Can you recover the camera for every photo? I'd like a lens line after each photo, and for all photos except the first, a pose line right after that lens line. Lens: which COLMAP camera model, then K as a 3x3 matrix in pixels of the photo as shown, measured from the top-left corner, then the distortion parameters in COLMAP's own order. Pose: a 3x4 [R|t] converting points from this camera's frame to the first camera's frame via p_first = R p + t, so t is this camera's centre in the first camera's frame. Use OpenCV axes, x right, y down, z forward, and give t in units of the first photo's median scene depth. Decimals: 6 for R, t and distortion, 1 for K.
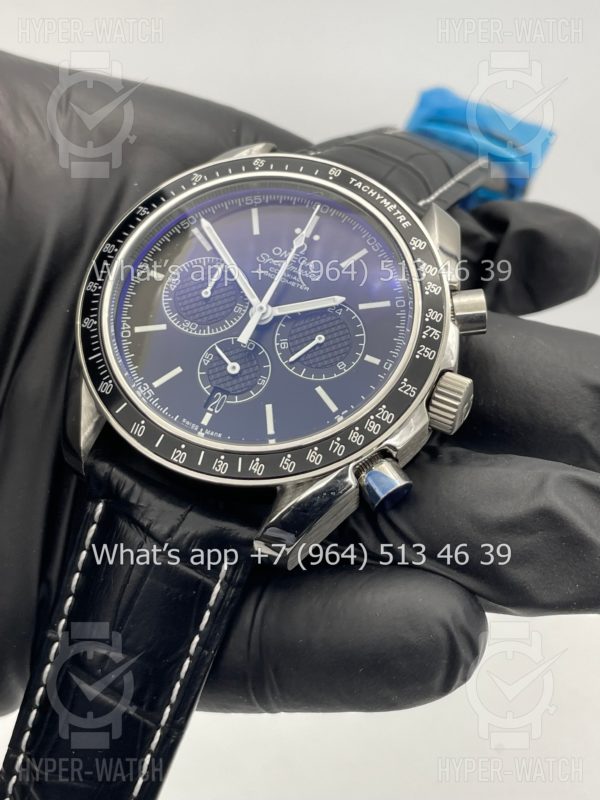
lens RADIAL K [[1229.6, 0, 295.8], [0, 1229.6, 396.6], [0, 0, 1]] dist [0.158325, 0.000000]
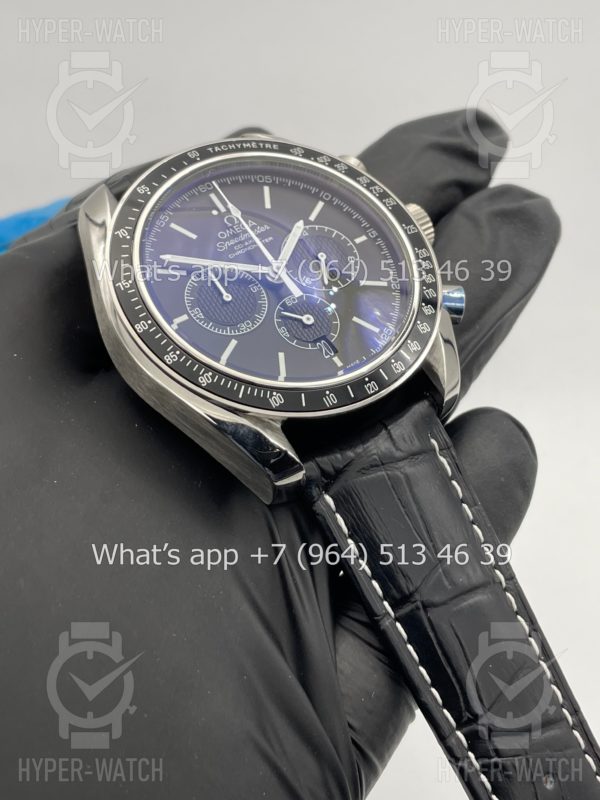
lens RADIAL K [[1229.6, 0, 301.4], [0, 1229.6, 402.6], [0, 0, 1]] dist [0.158325, 0.000000]
pose [[0.462211, -0.651952, 0.601099, -0.757665], [0.671268, 0.700168, 0.243236, -0.240933], [-0.579449, 0.291072, 0.761260, 0.185899]]
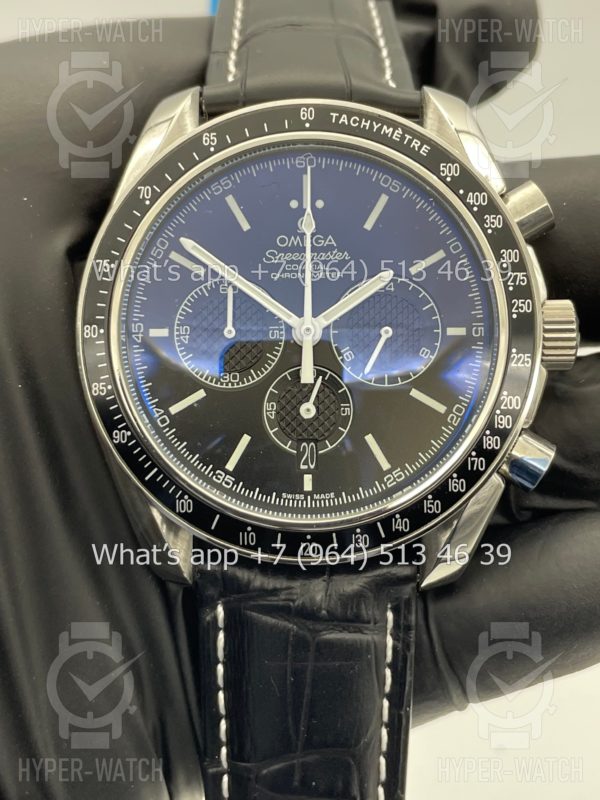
lens RADIAL K [[1229.6, 0, 306.8], [0, 1229.6, 394.5], [0, 0, 1]] dist [0.158325, 0.000000]
pose [[0.898238, -0.432724, 0.076935, -0.109223], [0.375529, 0.846577, 0.377207, -0.340964], [-0.228358, -0.309930, 0.922928, 0.240954]]
